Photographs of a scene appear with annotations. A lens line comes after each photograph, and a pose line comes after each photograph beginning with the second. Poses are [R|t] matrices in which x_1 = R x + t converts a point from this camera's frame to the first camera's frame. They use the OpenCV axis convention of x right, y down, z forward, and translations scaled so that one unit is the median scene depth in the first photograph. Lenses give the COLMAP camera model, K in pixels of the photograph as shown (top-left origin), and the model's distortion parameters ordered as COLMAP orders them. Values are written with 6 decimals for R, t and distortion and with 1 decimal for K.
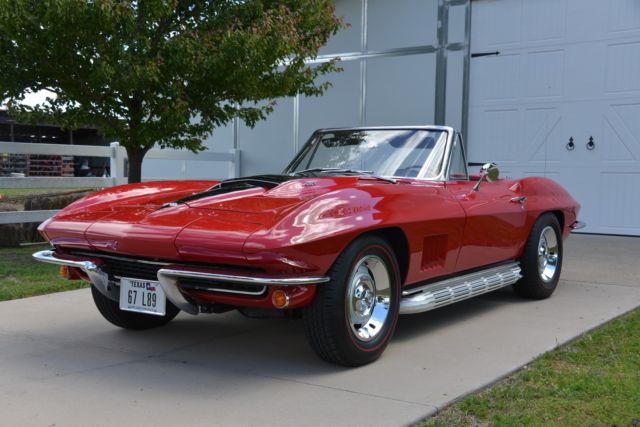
lens RADIAL K [[768.3, 0, 315.8], [0, 768.3, 210.4], [0, 0, 1]] dist [0.085564, 0.000000]
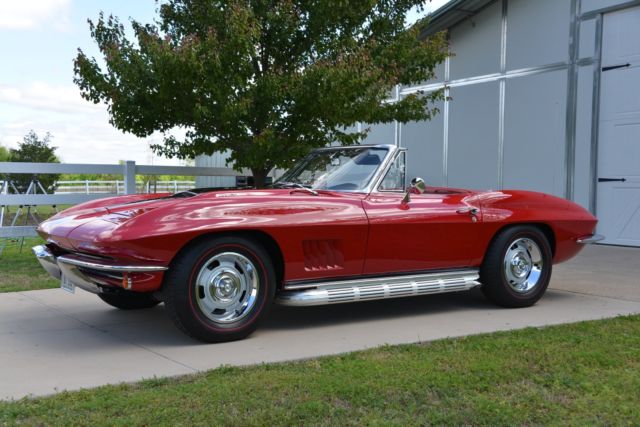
lens RADIAL K [[732.6, 0, 319.1], [0, 732.6, 211.6], [0, 0, 1]] dist [0.088146, 0.000000]
pose [[0.928166, 0.004868, -0.372134, 0.225535], [-0.013425, 0.999702, -0.020405, 0.005339], [0.371924, 0.023935, 0.927955, -0.009814]]
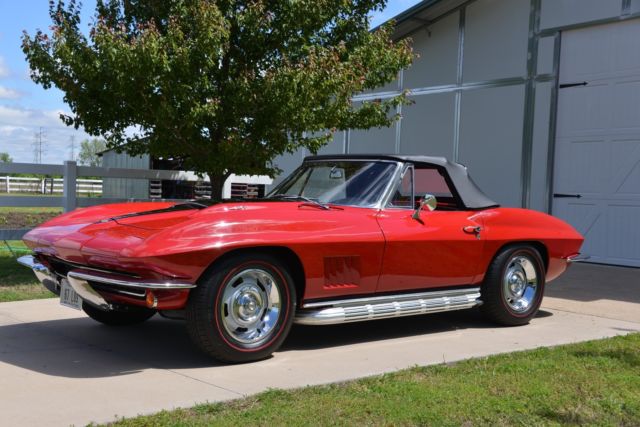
lens RADIAL K [[768.3, 0, 321.9], [0, 768.3, 214.7], [0, 0, 1]] dist [0.085564, 0.000000]
pose [[0.967710, 0.026588, -0.250659, 0.163792], [-0.033967, 0.999106, -0.025156, 0.000294], [0.249766, 0.032858, 0.967749, -0.038407]]
